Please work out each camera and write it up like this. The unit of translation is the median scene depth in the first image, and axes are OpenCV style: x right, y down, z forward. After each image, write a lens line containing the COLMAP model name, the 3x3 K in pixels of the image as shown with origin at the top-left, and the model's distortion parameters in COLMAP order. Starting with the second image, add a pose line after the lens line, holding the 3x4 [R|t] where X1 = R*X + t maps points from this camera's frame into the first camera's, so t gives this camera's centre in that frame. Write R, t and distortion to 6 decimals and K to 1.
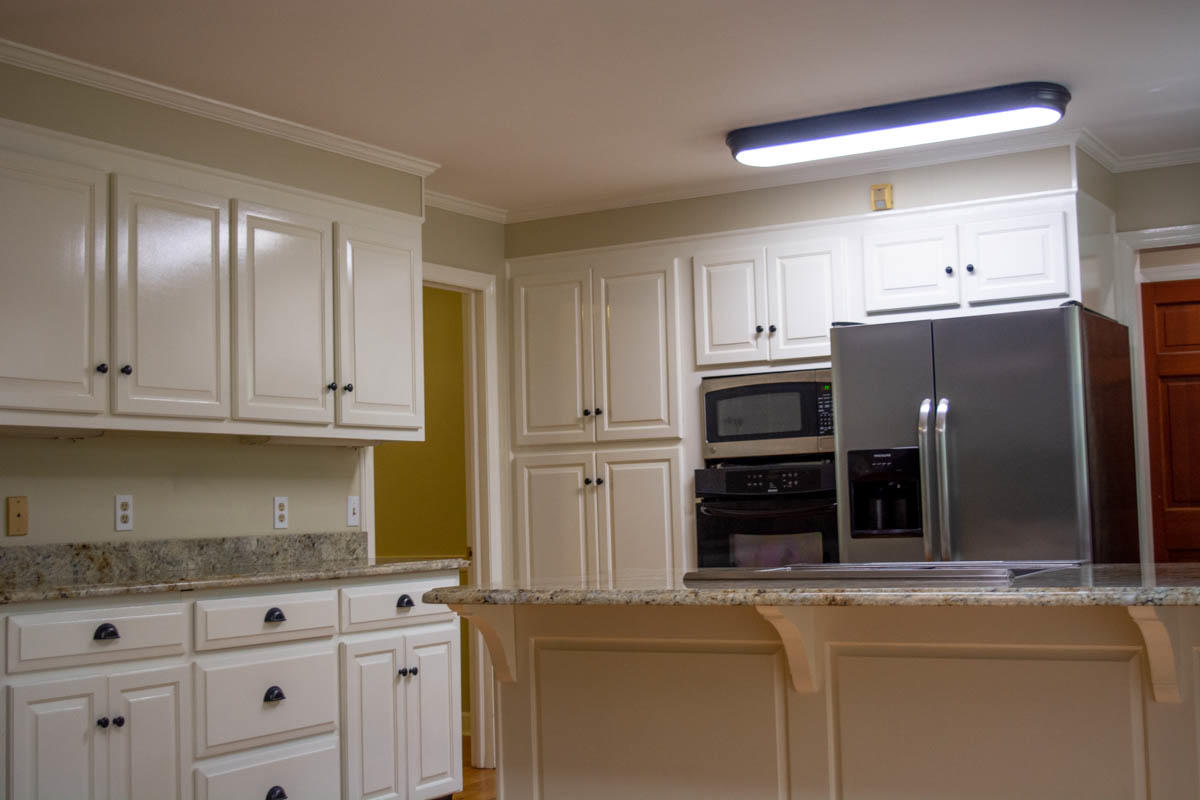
lens RADIAL K [[1540.6, 0, 600.0], [0, 1540.6, 400.0], [0, 0, 1]] dist [-0.044803, 0.048416]
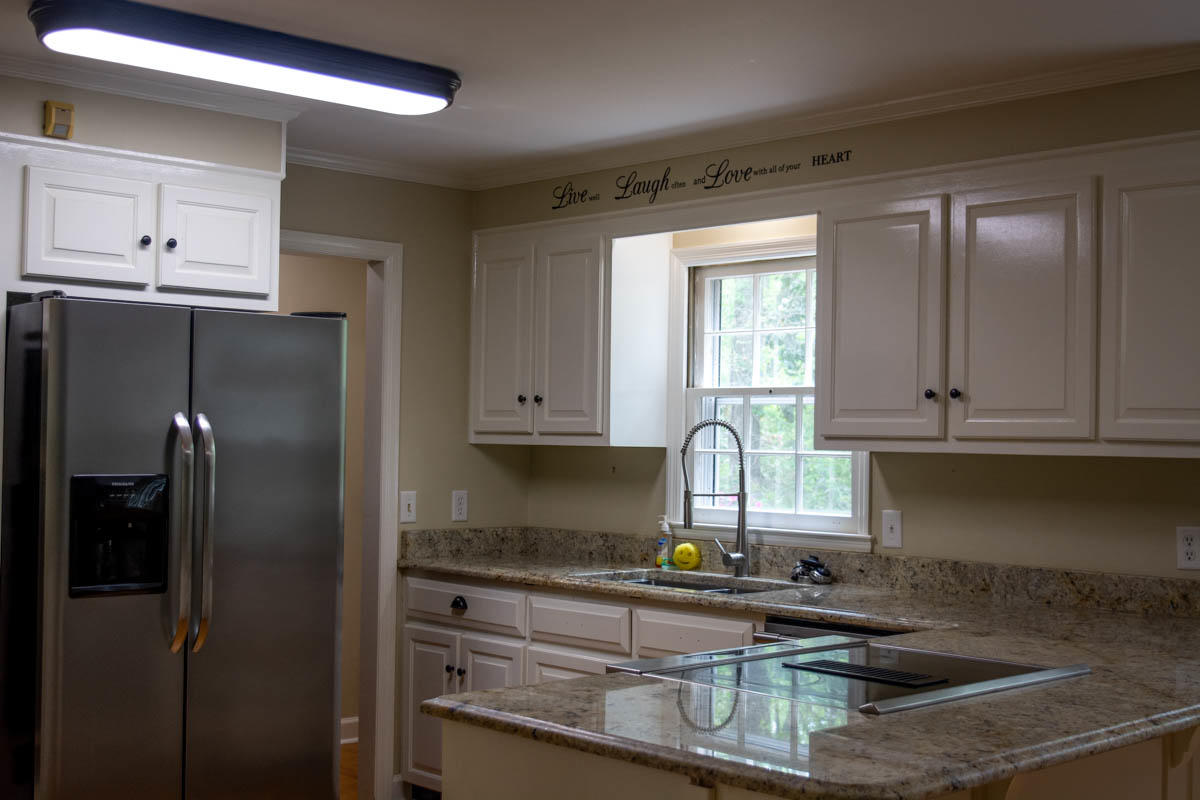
lens RADIAL K [[1540.6, 0, 600.0], [0, 1540.6, 400.0], [0, 0, 1]] dist [-0.044803, 0.048416]
pose [[0.272854, 0.055816, 0.960435, -0.438267], [-0.089521, 0.995457, -0.032419, -0.000332], [-0.957881, -0.077134, 0.276611, 0.555017]]
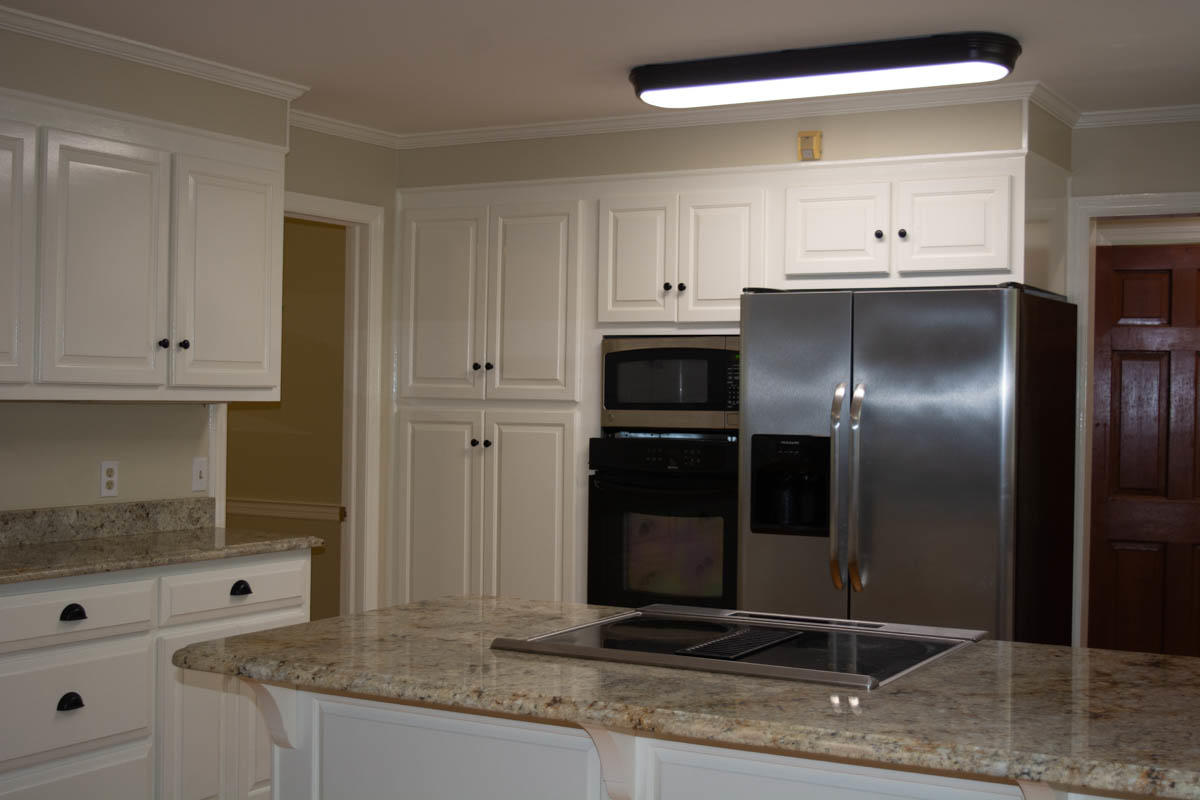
lens RADIAL K [[1540.6, 0, 600.0], [0, 1540.6, 400.0], [0, 0, 1]] dist [-0.044803, 0.048416]
pose [[0.998959, 0.042728, 0.015961, 0.055881], [-0.043797, 0.996294, 0.074029, -0.047156], [-0.012739, -0.074651, 0.997128, 0.110724]]
